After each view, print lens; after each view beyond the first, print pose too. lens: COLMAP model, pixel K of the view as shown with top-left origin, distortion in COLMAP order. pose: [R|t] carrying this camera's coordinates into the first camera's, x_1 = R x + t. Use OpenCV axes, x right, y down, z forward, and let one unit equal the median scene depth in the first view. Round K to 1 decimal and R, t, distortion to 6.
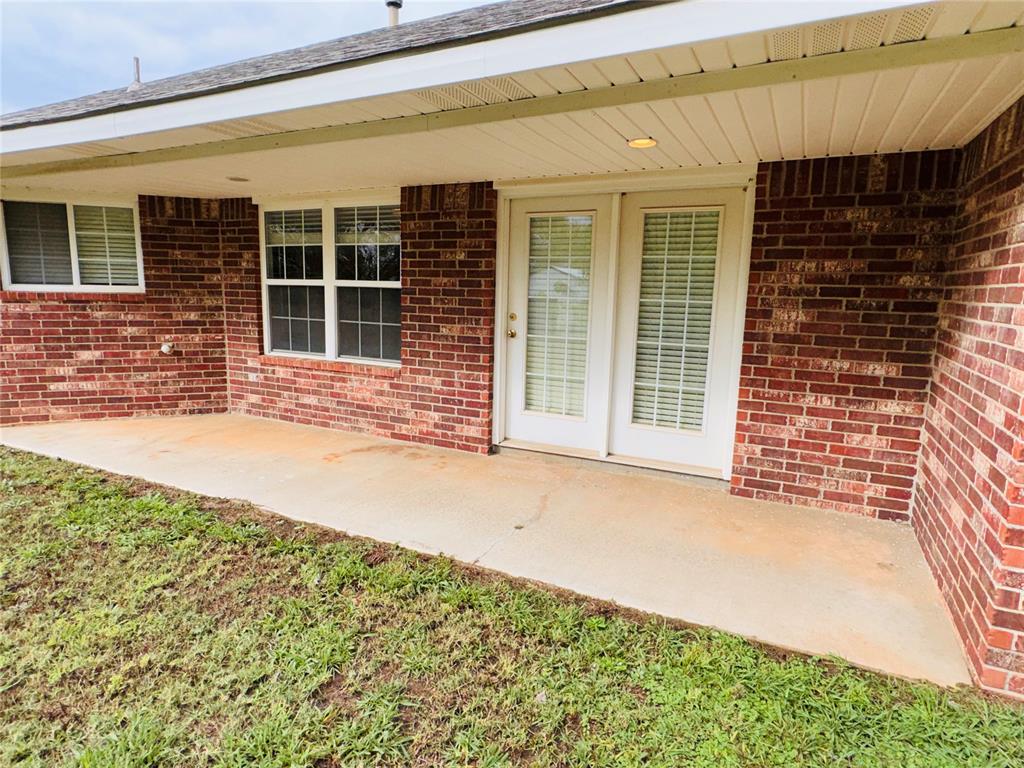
lens RADIAL K [[595.3, 0, 506.5], [0, 595.3, 384.9], [0, 0, 1]] dist [-0.000884, 0.000132]
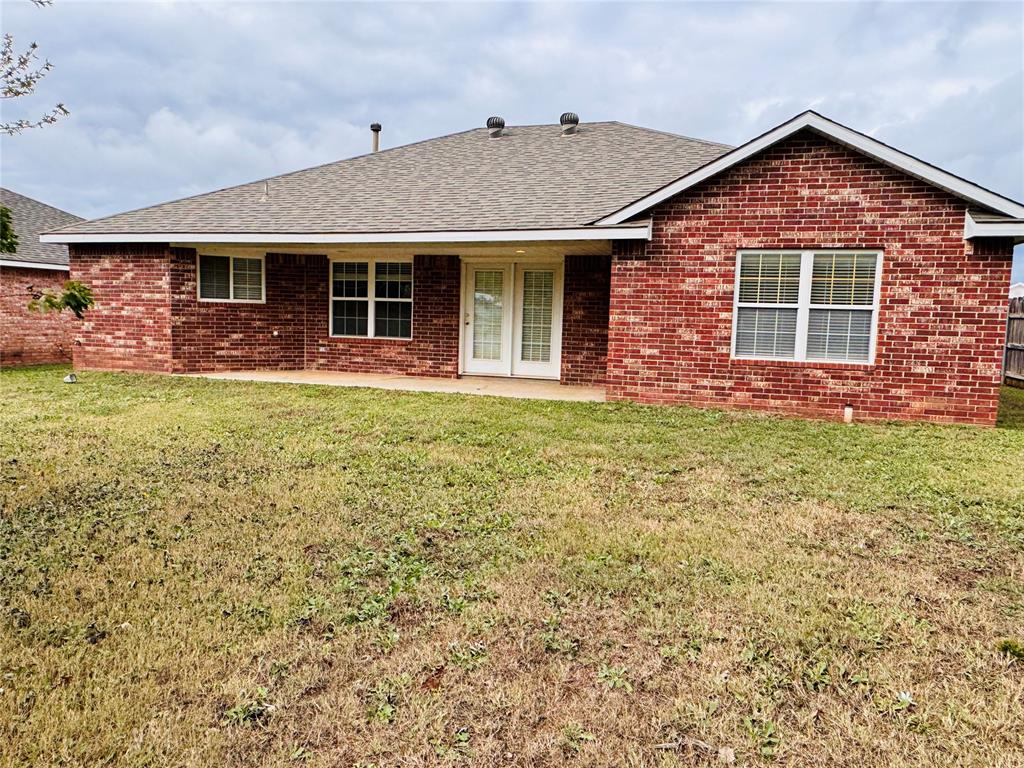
lens RADIAL K [[692.5, 0, 513.8], [0, 692.5, 384.8], [0, 0, 1]] dist [0.009082, 0.000949]
pose [[0.984598, -0.011282, 0.174469, -0.235764], [0.021396, 0.998190, -0.056199, 0.252981], [-0.173519, 0.059066, 0.983058, -1.333646]]
